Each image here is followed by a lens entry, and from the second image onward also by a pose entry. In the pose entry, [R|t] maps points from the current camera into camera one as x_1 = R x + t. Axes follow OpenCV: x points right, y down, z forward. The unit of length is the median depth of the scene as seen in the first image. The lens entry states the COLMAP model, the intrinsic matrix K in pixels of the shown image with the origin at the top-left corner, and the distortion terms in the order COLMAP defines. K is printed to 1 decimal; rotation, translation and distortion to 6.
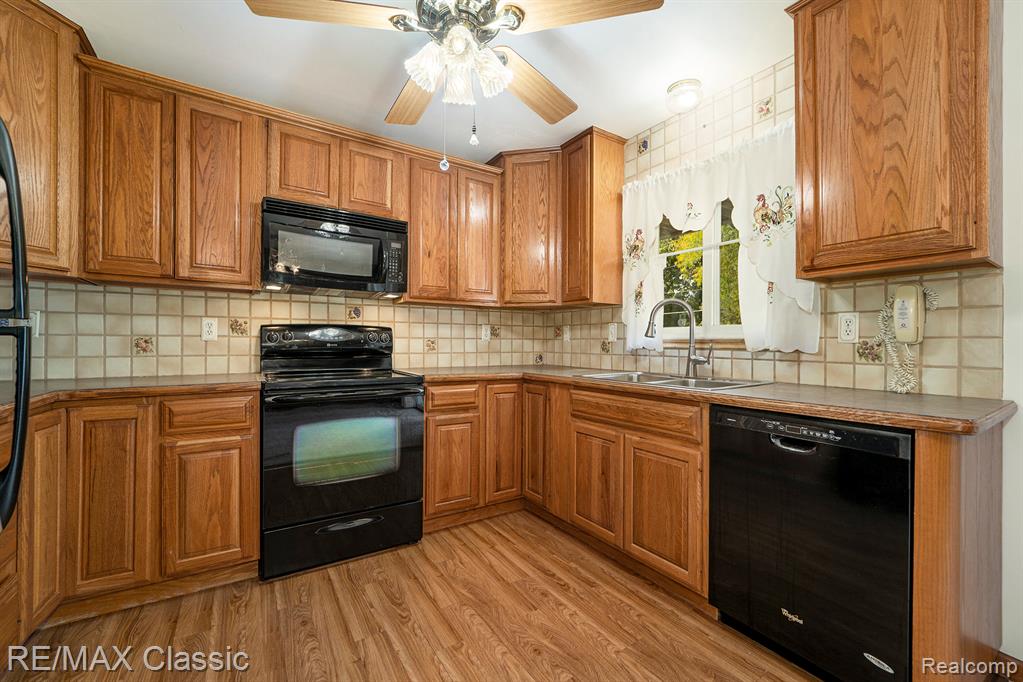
lens RADIAL K [[420.6, 0, 512.2], [0, 420.6, 340.9], [0, 0, 1]] dist [-0.017437, -0.002312]
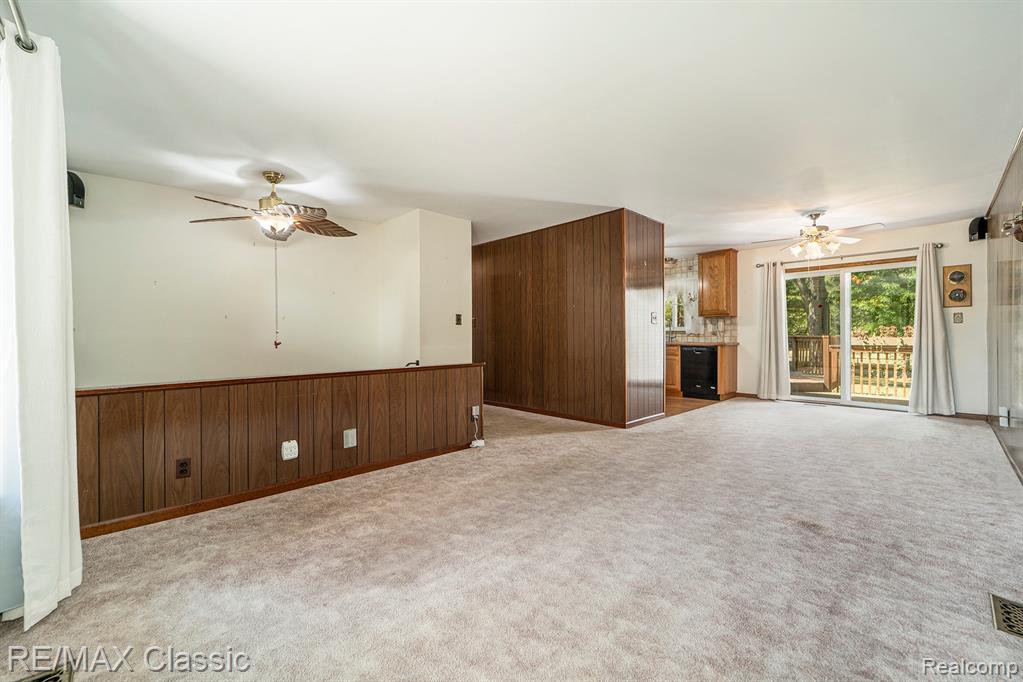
lens RADIAL K [[420.6, 0, 512.0], [0, 420.6, 335.7], [0, 0, 1]] dist [-0.017437, -0.002312]
pose [[0.982368, -0.010616, 0.186655, -1.479700], [0.010015, 0.999941, 0.004163, 0.007228], [-0.186689, -0.002220, 0.982417, -2.118564]]
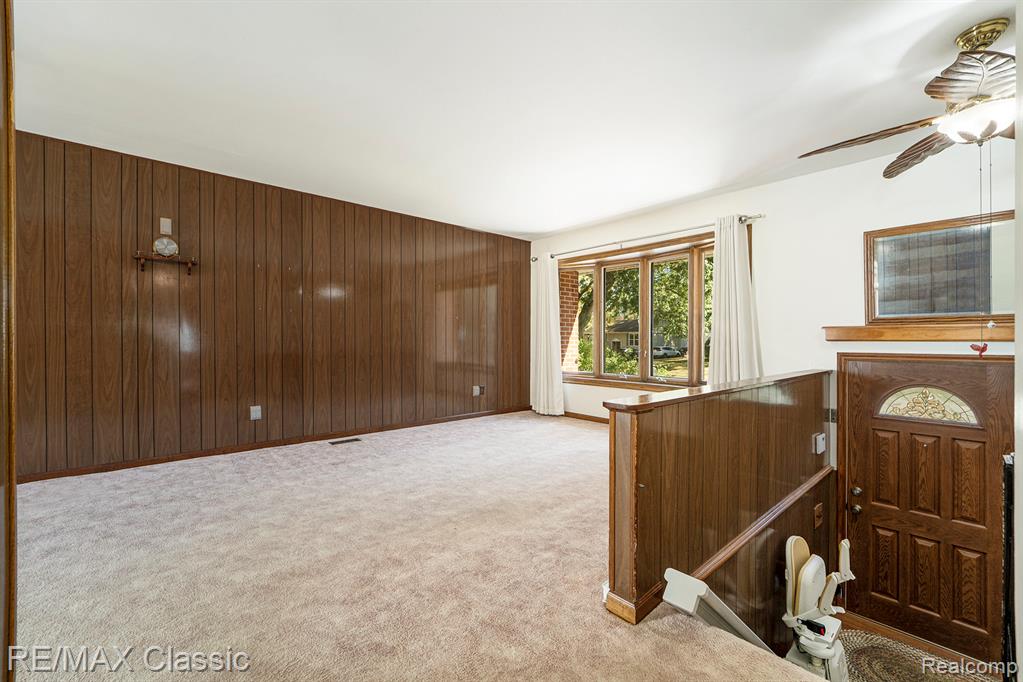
lens RADIAL K [[420.6, 0, 519.9], [0, 420.6, 326.7], [0, 0, 1]] dist [-0.017437, -0.002312]
pose [[-0.987404, -0.013902, -0.157606, -1.016667], [-0.008645, 0.999385, -0.033995, 0.024391], [0.157982, -0.032204, -0.986917, 0.296718]]
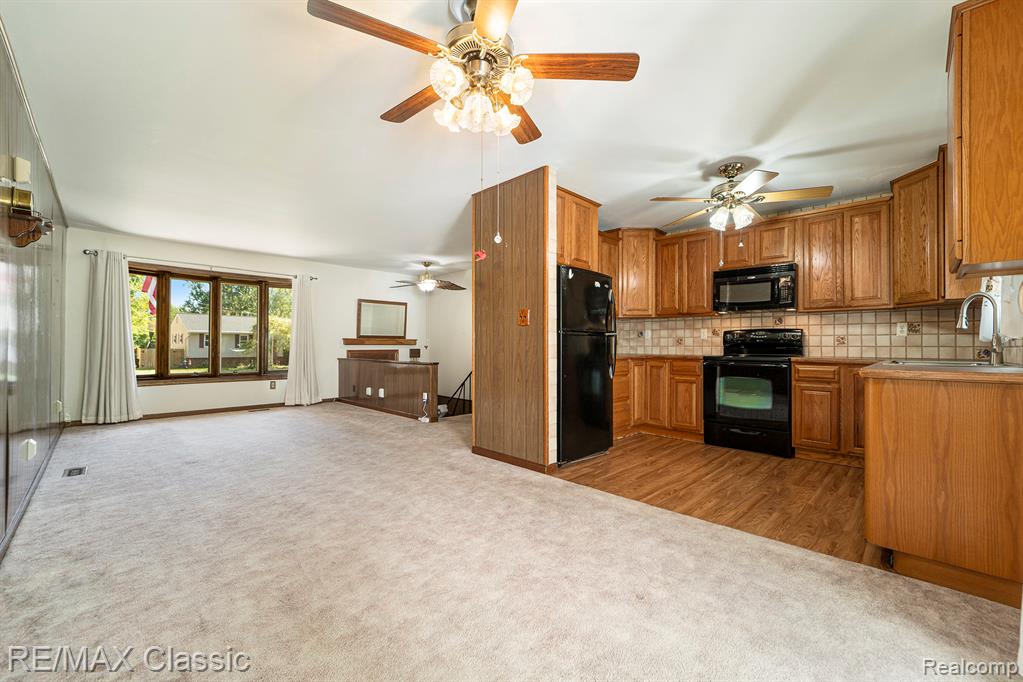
lens RADIAL K [[420.6, 0, 510.0], [0, 420.6, 341.7], [0, 0, 1]] dist [-0.017437, -0.002312]
pose [[0.206798, -0.013302, -0.978293, 1.176232], [0.003104, 0.999911, -0.012940, 0.036698], [0.978379, -0.000360, 0.206821, -0.428856]]
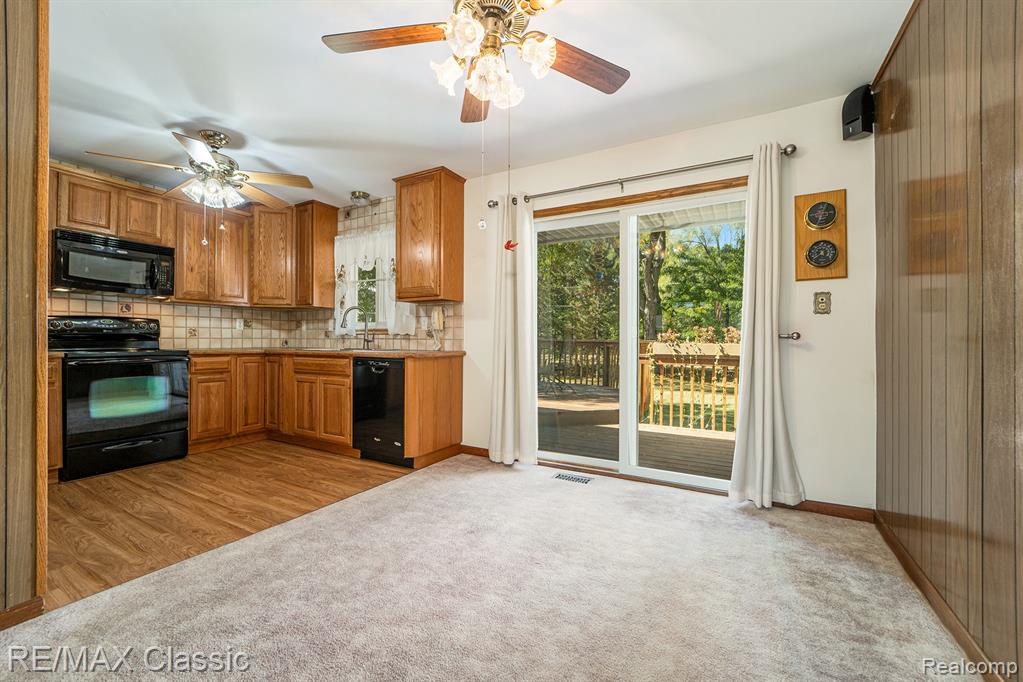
lens RADIAL K [[420.6, 0, 517.1], [0, 420.6, 338.1], [0, 0, 1]] dist [-0.017437, -0.002312]
pose [[0.882432, 0.000236, 0.470441, 0.141264], [-0.001369, 0.999997, 0.002066, 0.032136], [-0.470439, -0.002467, 0.882429, -0.945398]]
